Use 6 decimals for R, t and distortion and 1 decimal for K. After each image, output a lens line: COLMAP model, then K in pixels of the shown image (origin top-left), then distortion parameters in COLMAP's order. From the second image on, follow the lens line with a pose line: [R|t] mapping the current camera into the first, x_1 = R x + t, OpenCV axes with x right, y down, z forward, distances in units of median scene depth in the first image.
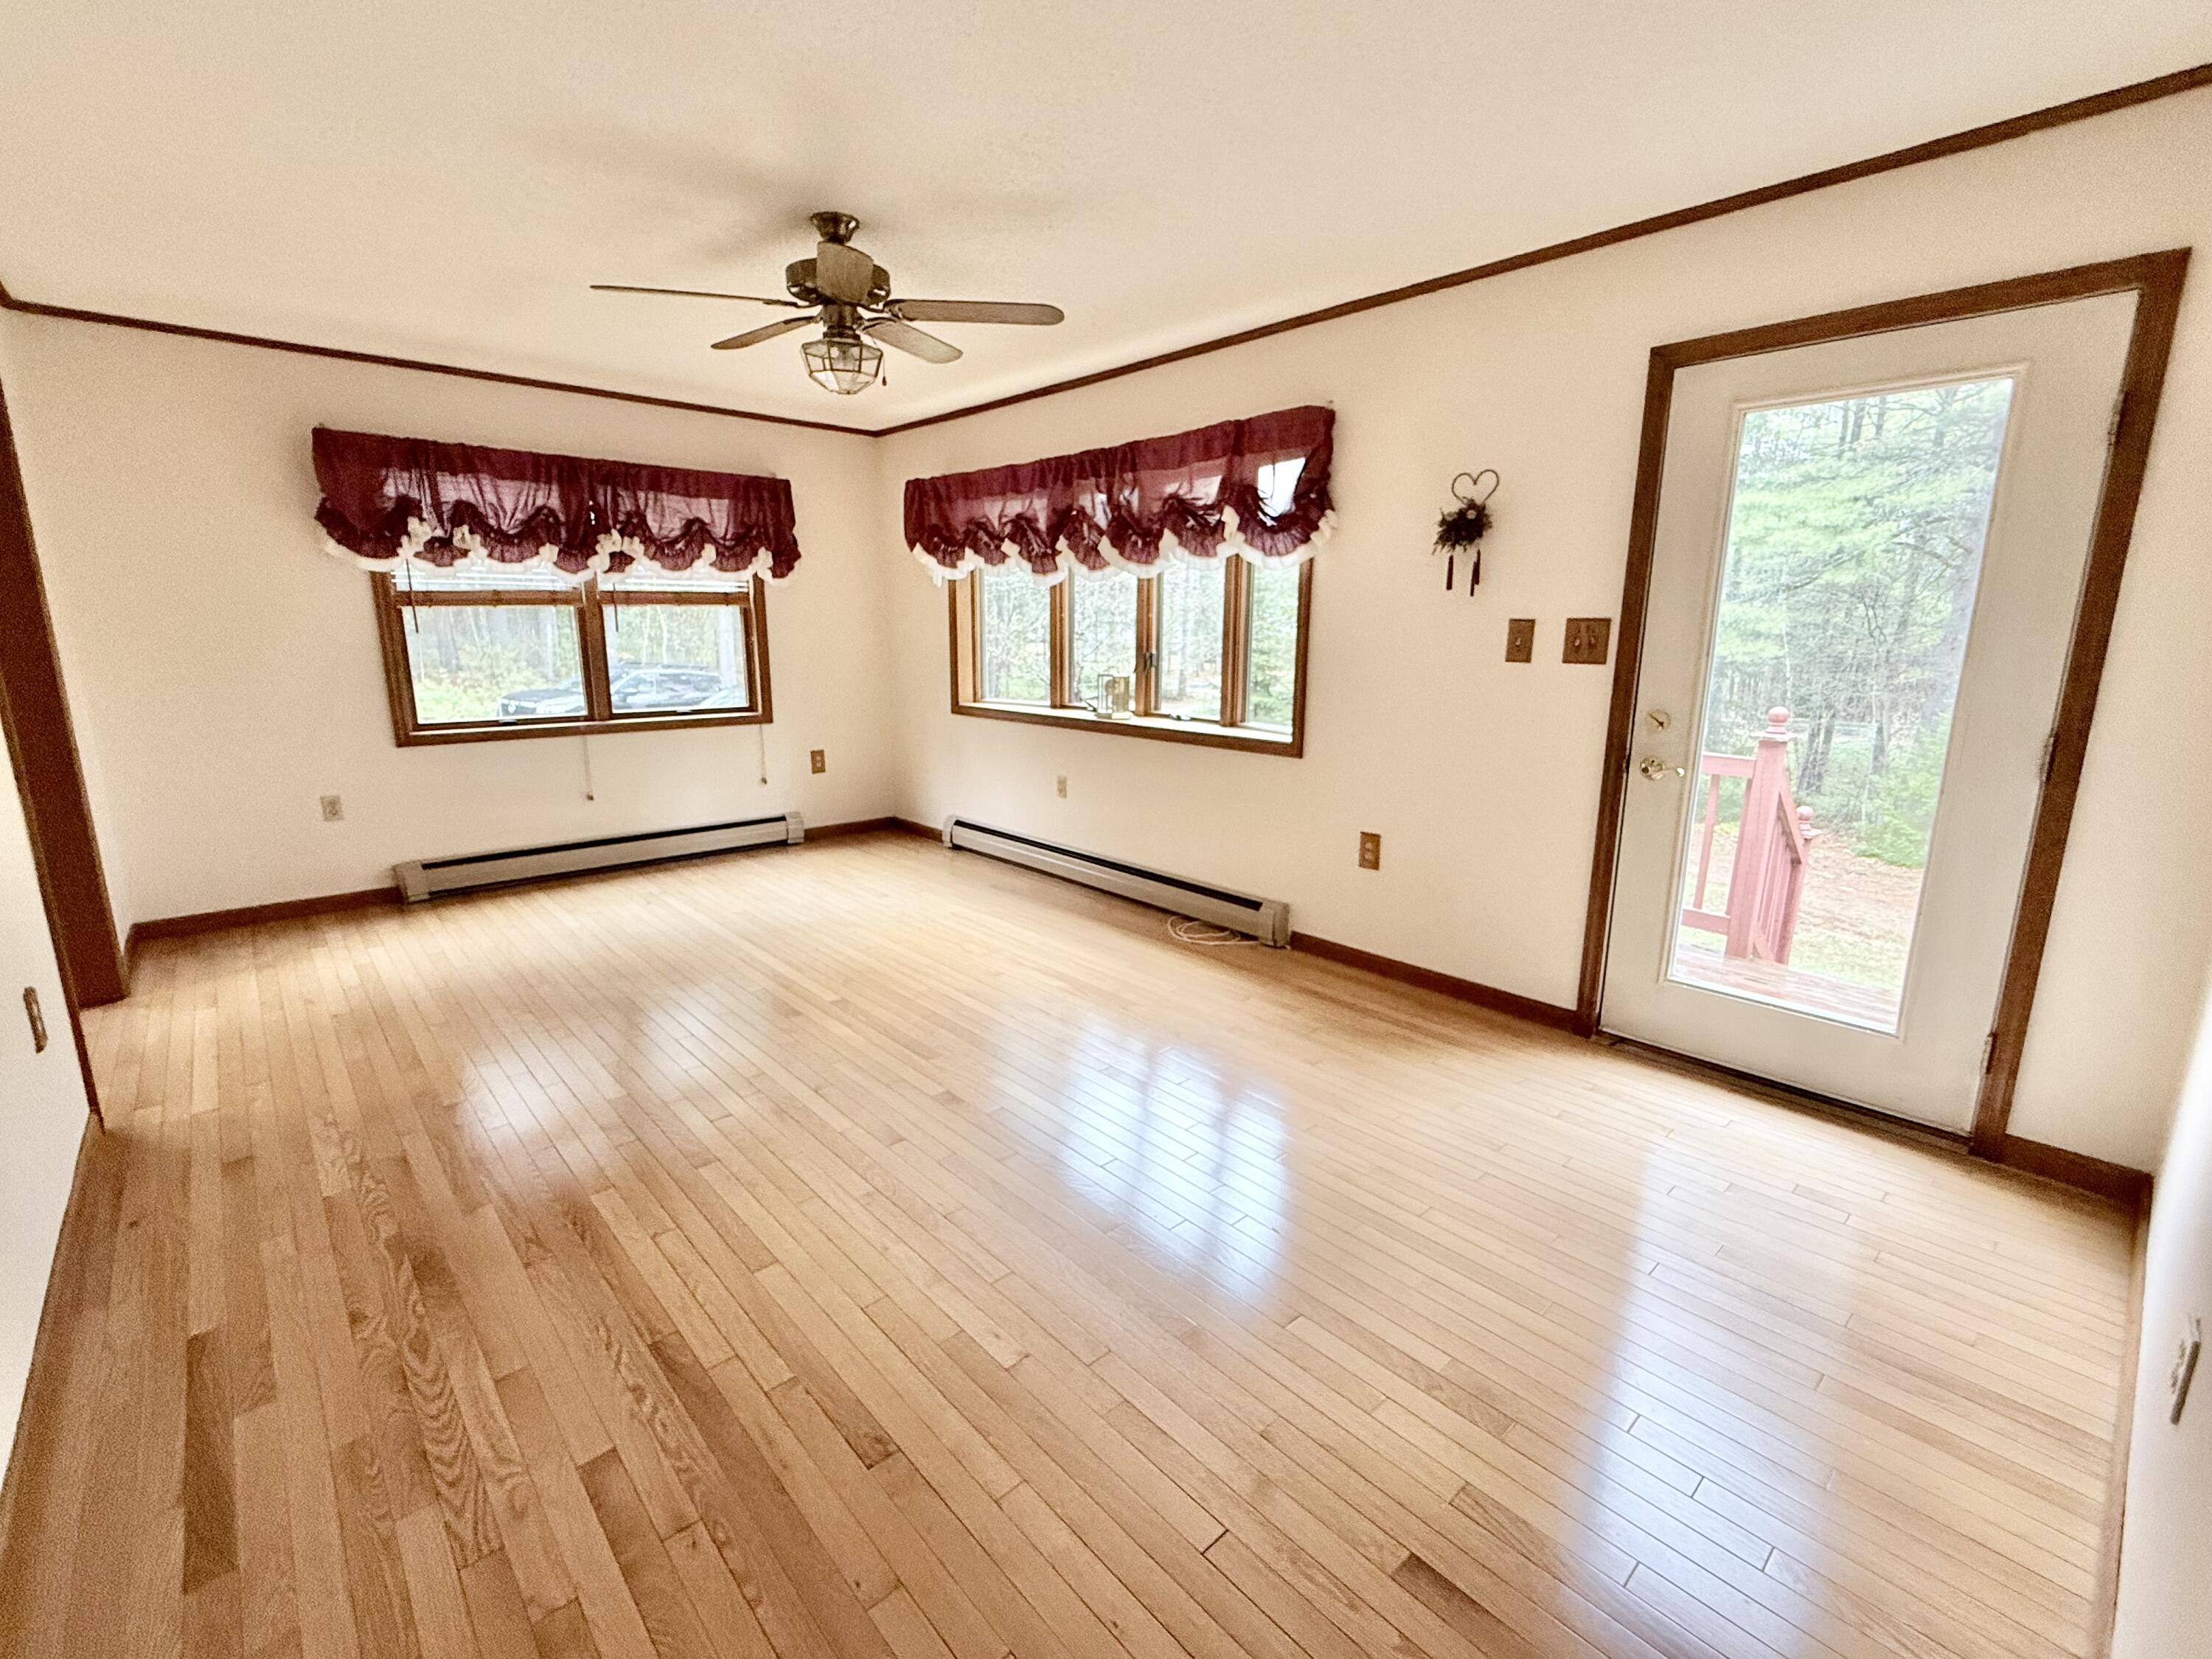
lens RADIAL K [[967.3, 0, 1103.3], [0, 967.3, 833.2], [0, 0, 1]] dist [-0.001903, -0.000184]
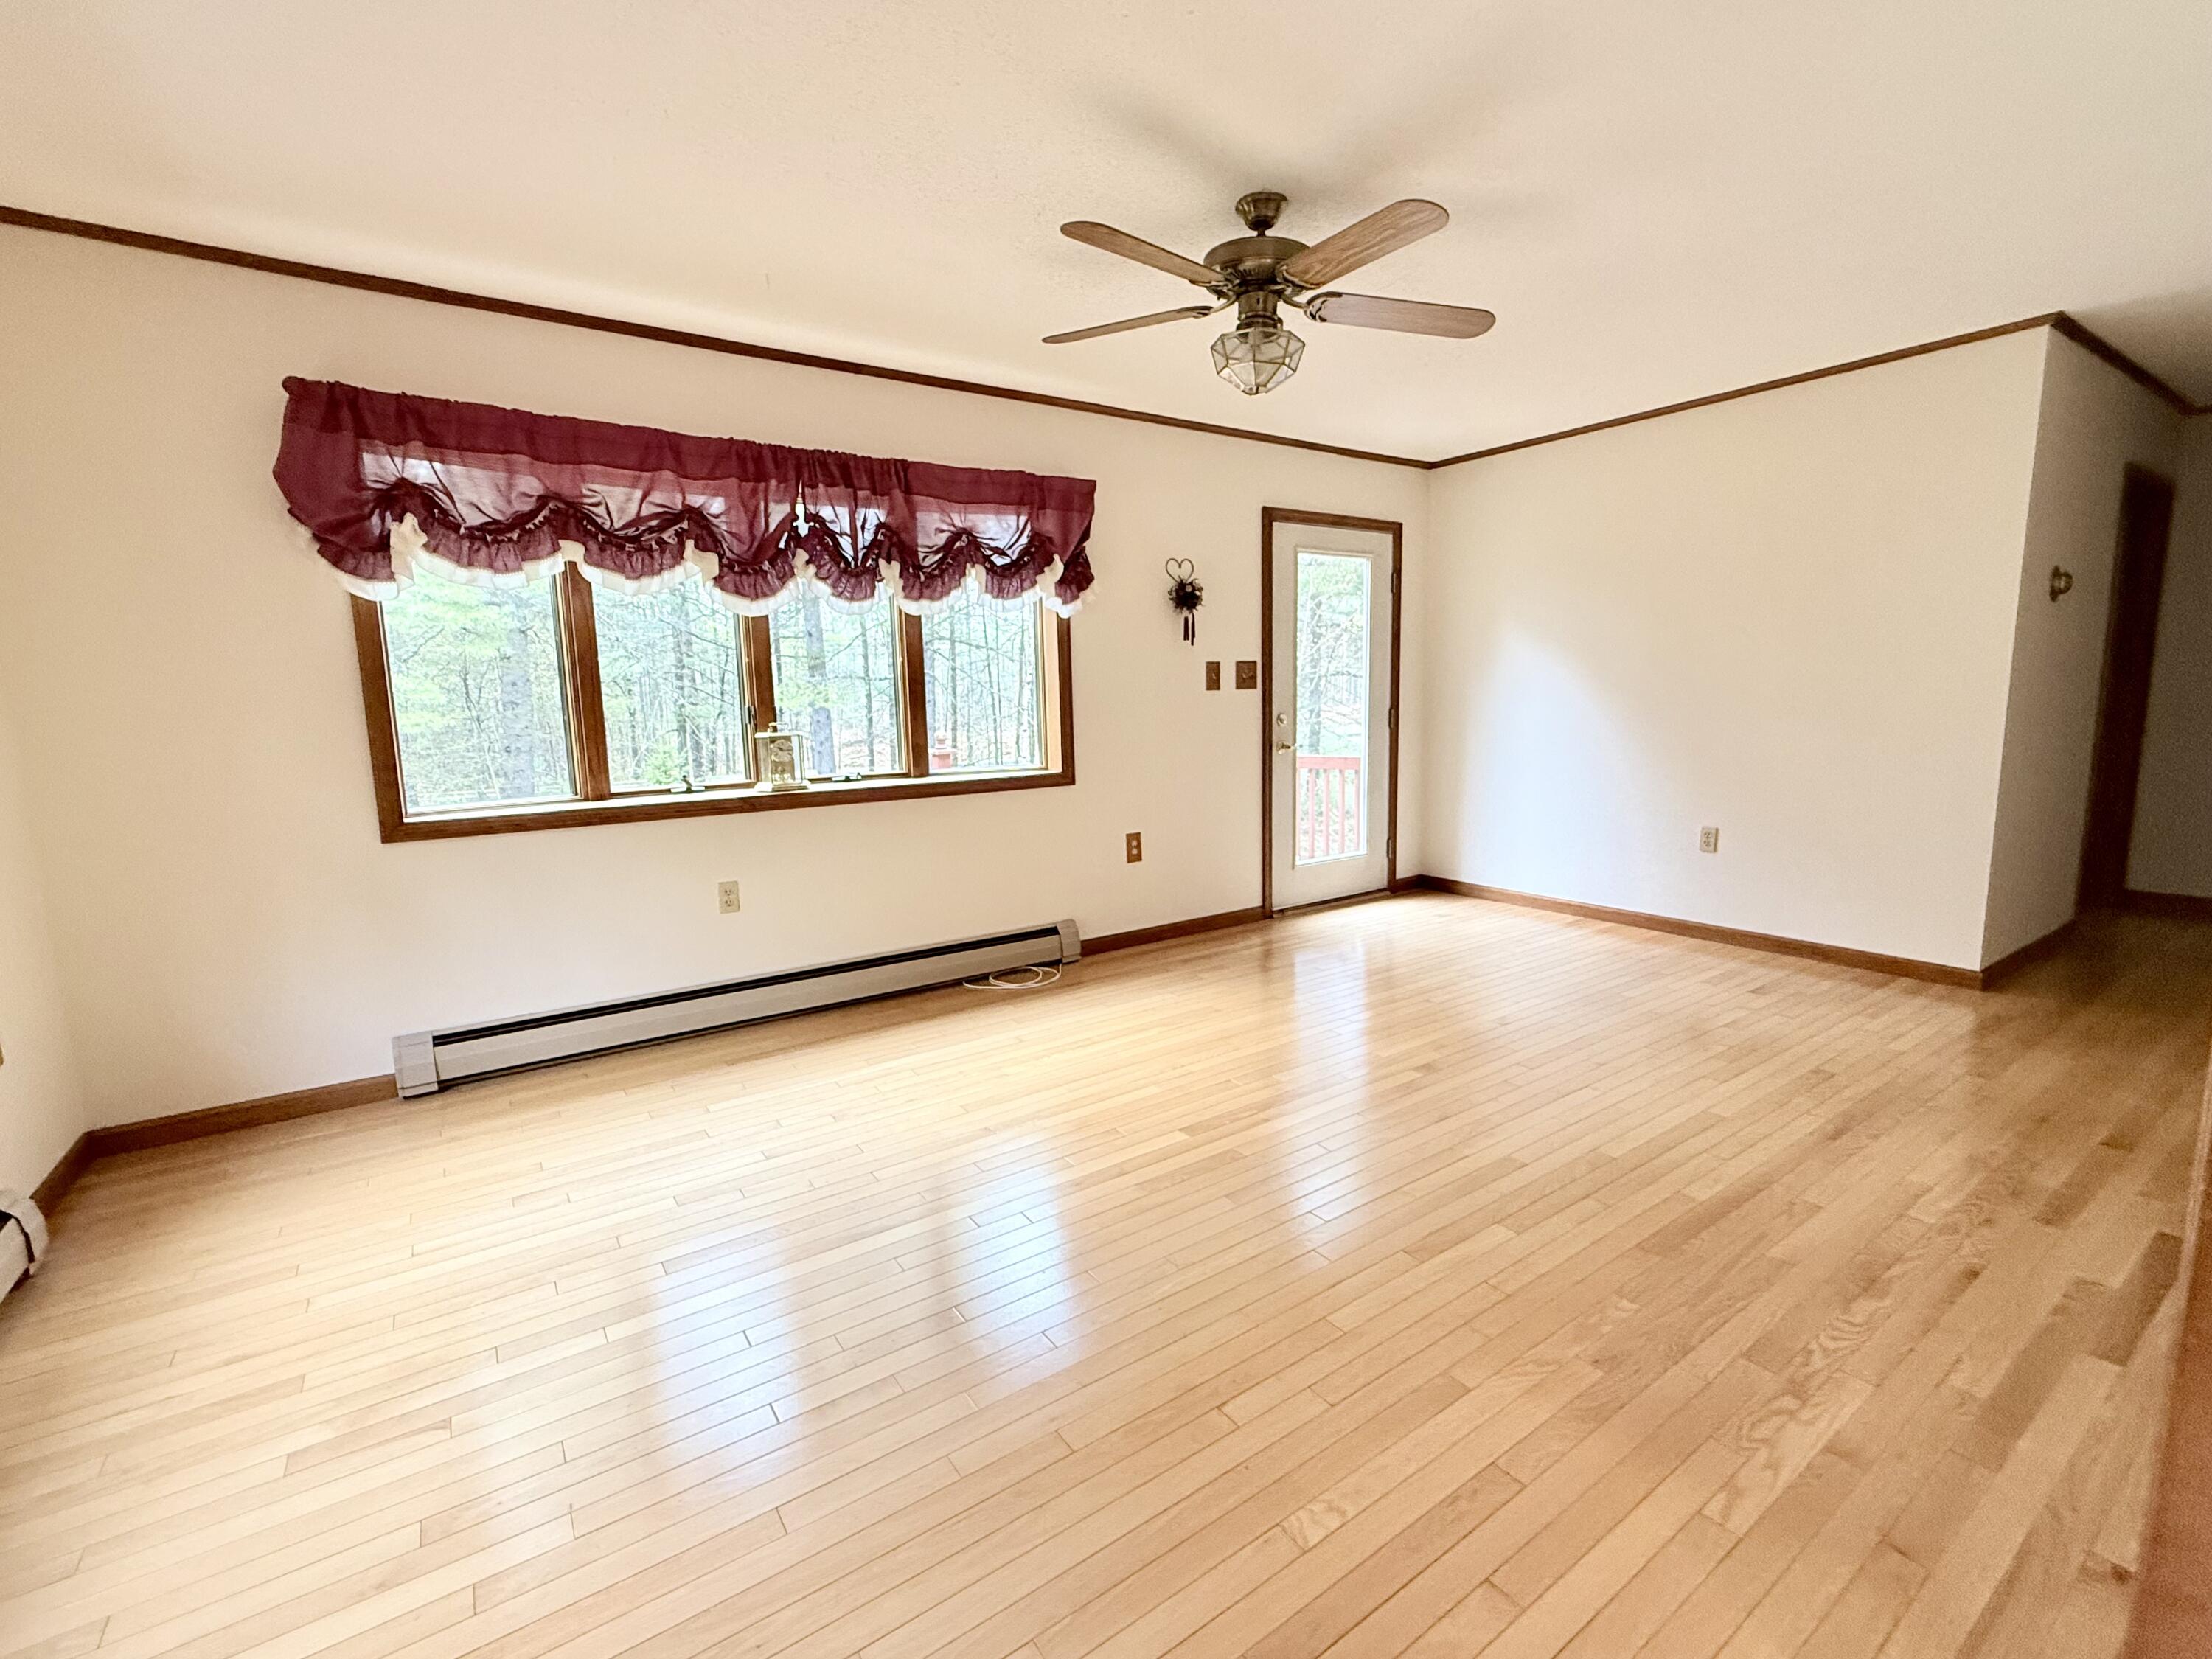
lens RADIAL K [[967.3, 0, 1117.2], [0, 967.3, 820.5], [0, 0, 1]] dist [-0.001903, -0.000184]
pose [[0.135497, -0.140591, 0.980752, -1.069126], [0.231919, 0.966881, 0.106562, -0.173591], [-0.963252, 0.213017, 0.163615, 0.930230]]
